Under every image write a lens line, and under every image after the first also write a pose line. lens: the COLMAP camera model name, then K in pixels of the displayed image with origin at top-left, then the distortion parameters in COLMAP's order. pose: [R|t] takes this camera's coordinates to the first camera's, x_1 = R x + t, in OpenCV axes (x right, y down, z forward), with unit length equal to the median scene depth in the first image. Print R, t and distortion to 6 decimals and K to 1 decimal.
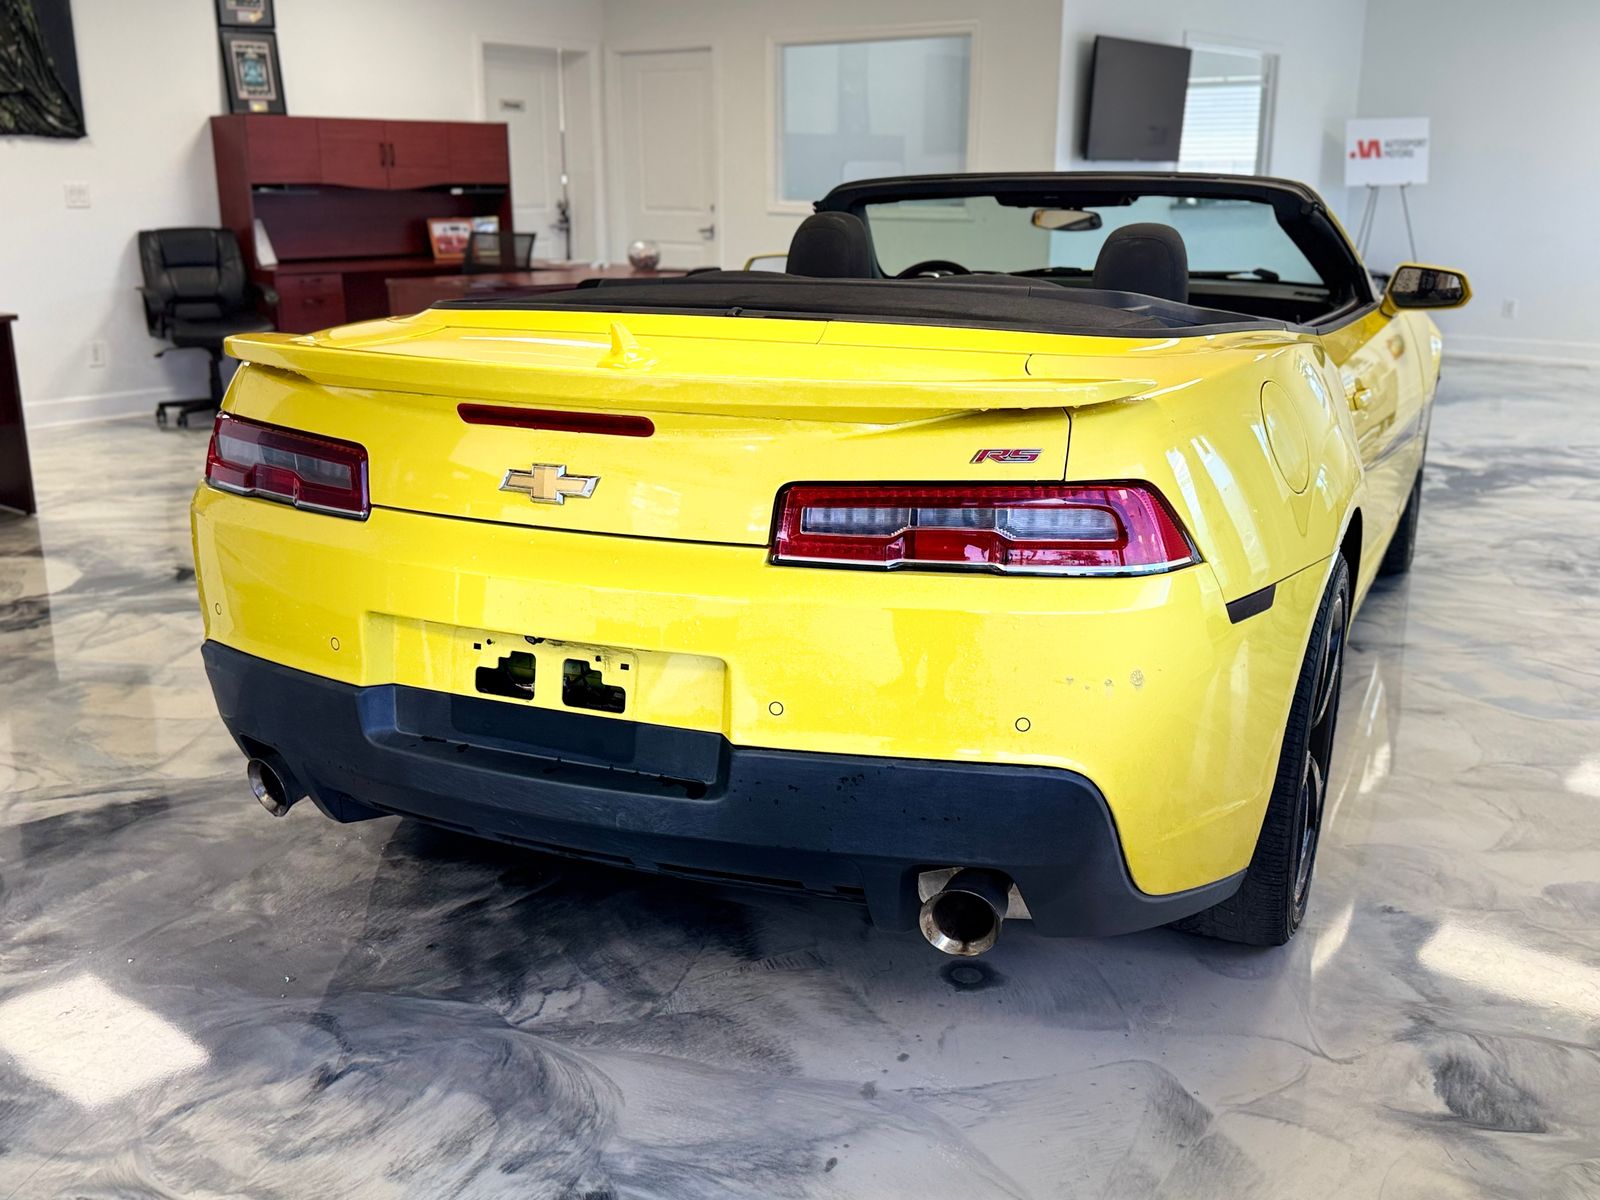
lens RADIAL K [[1532.0, 0, 800.0], [0, 1532.0, 600.0], [0, 0, 1]] dist [0.138577, -0.251331]
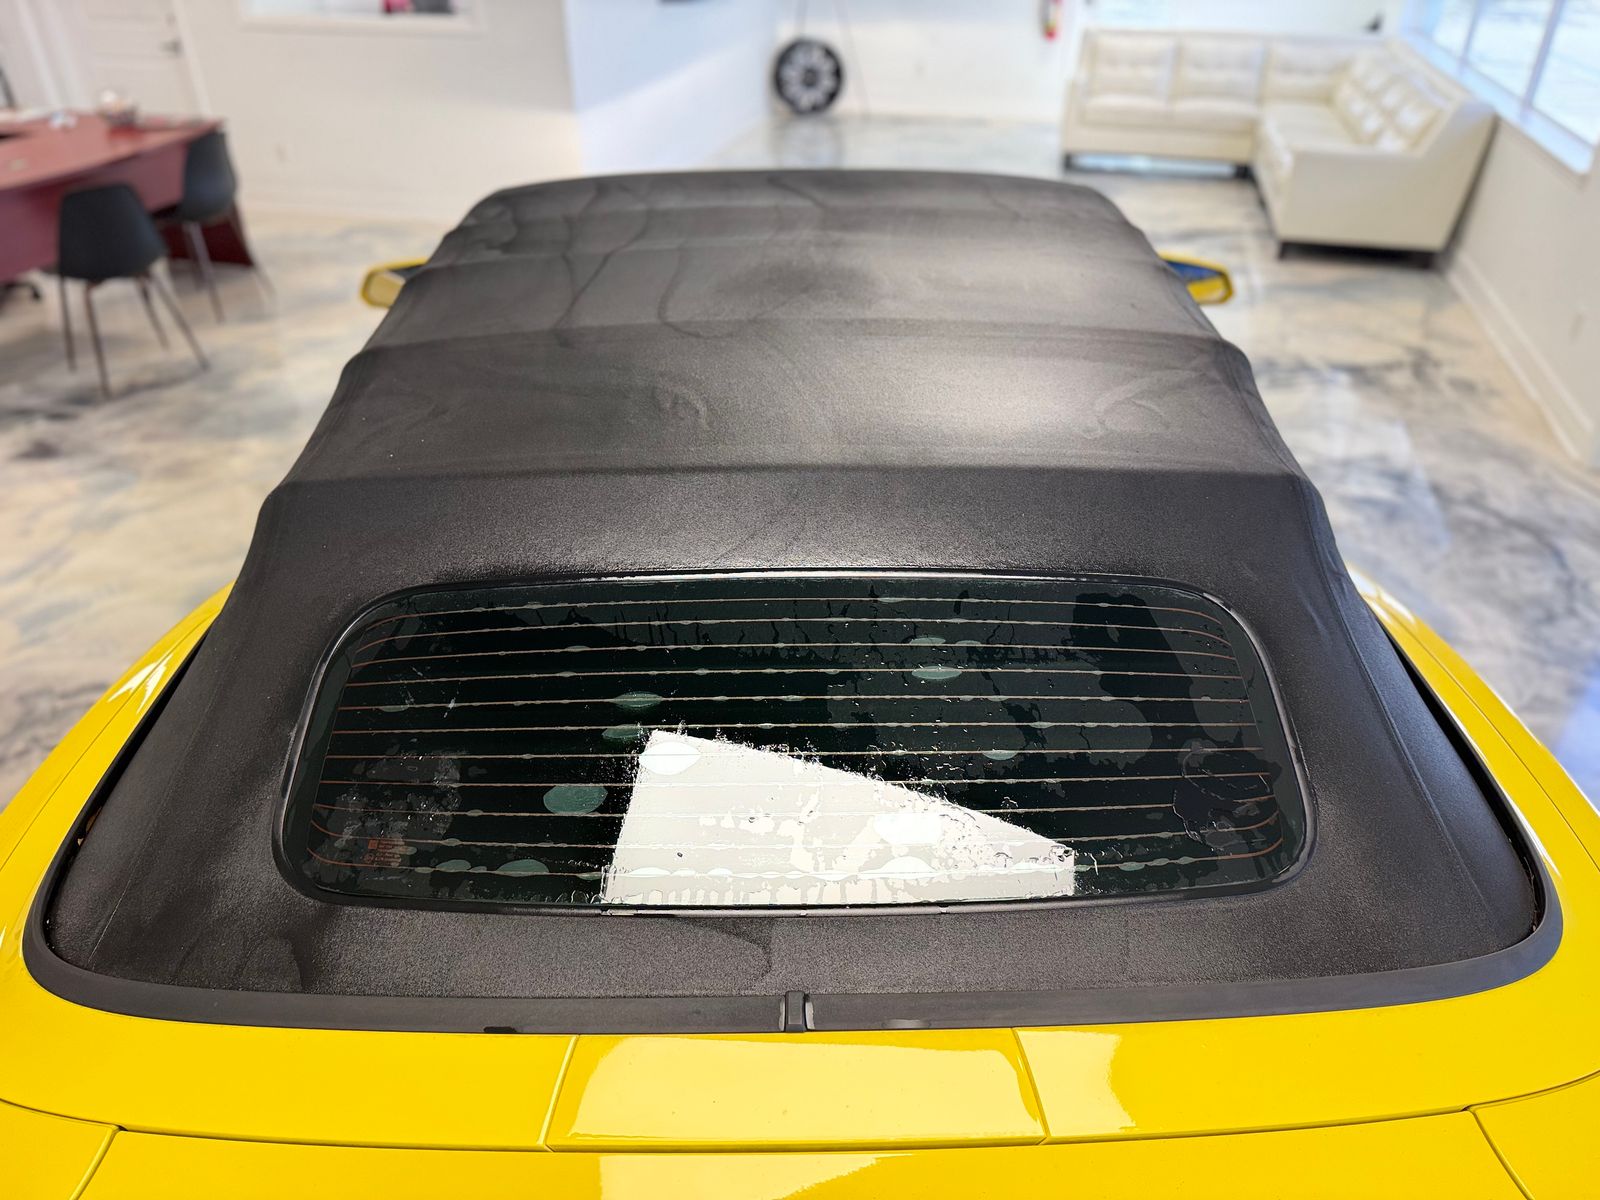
lens RADIAL K [[1142.1, 0, 802.6], [0, 1142.1, 598.3], [0, 0, 1]] dist [-0.001322, -0.005014]
pose [[0.907342, -0.231561, 0.350871, -0.147080], [0.116113, 0.940197, 0.320229, -0.462404], [-0.404041, -0.249816, 0.879967, 0.772246]]
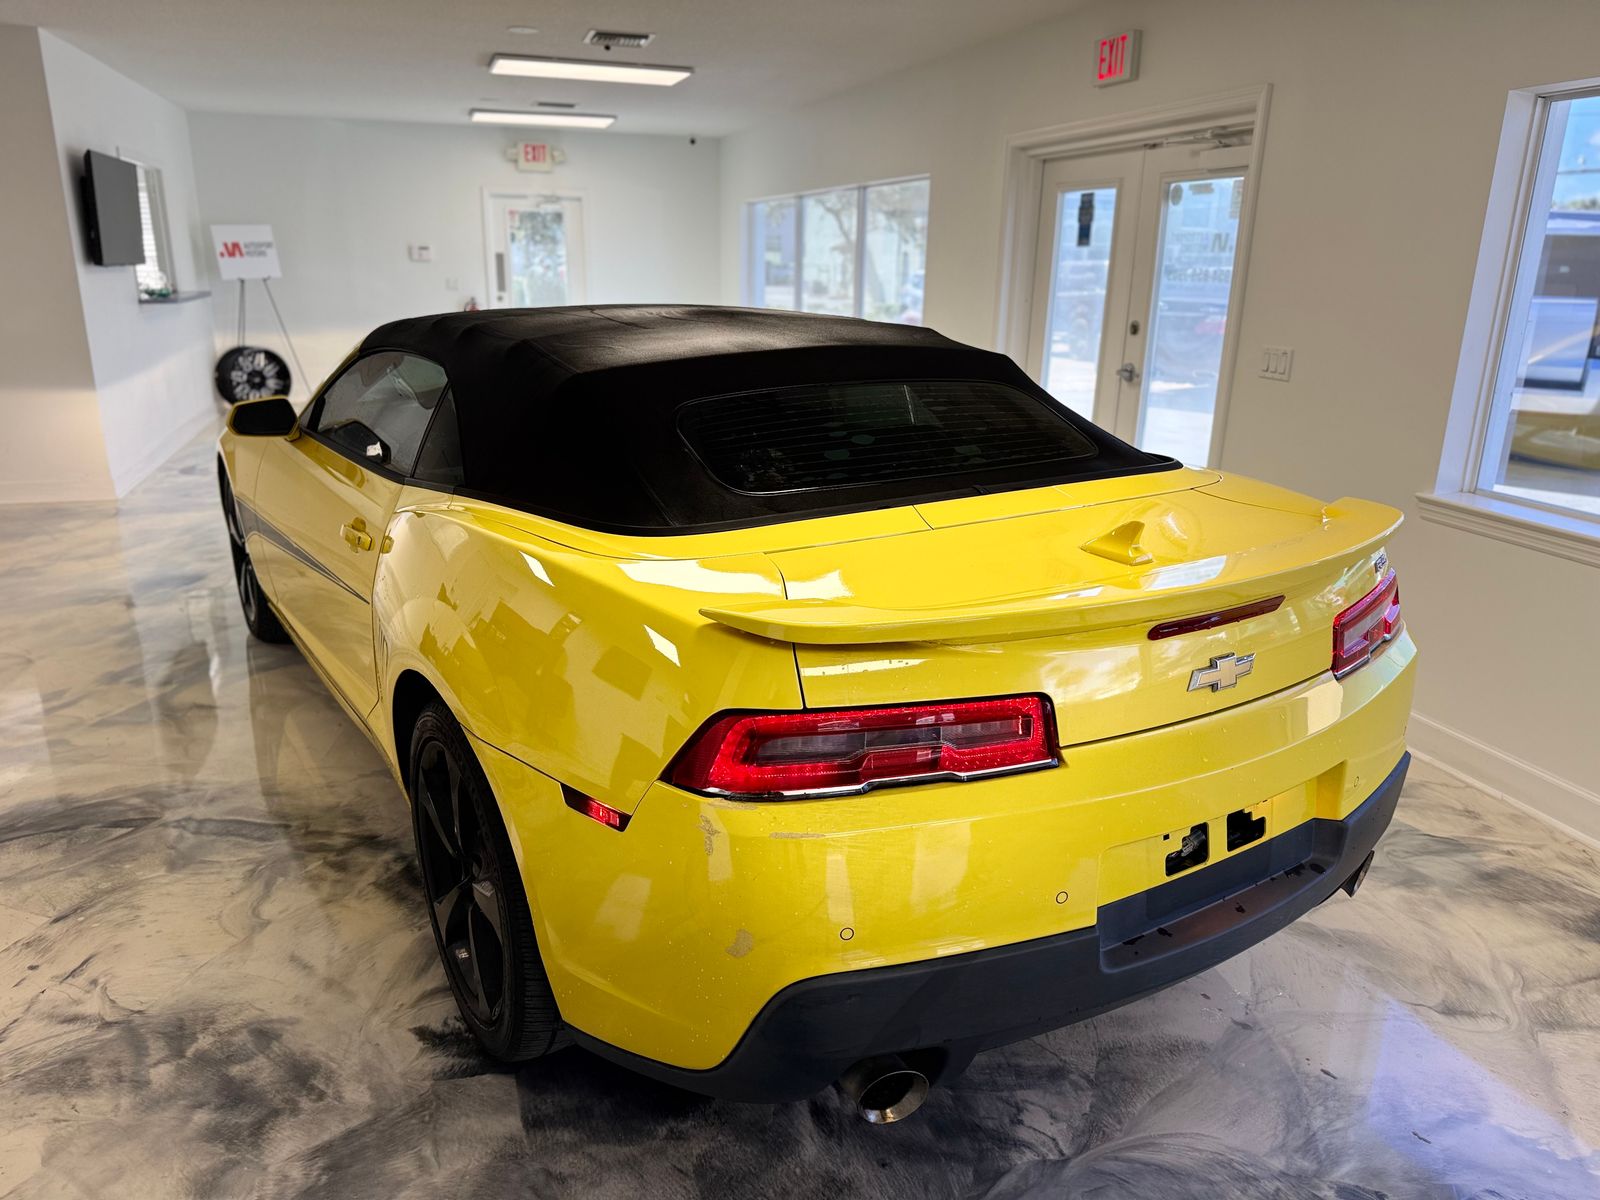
lens RADIAL K [[1142.1, 0, 802.6], [0, 1142.1, 598.3], [0, 0, 1]] dist [-0.001322, -0.005014]
pose [[0.540742, -0.234569, 0.807822, -0.883841], [0.206779, 0.967933, 0.142646, -0.276811], [-0.815378, 0.089906, 0.571906, 0.679827]]
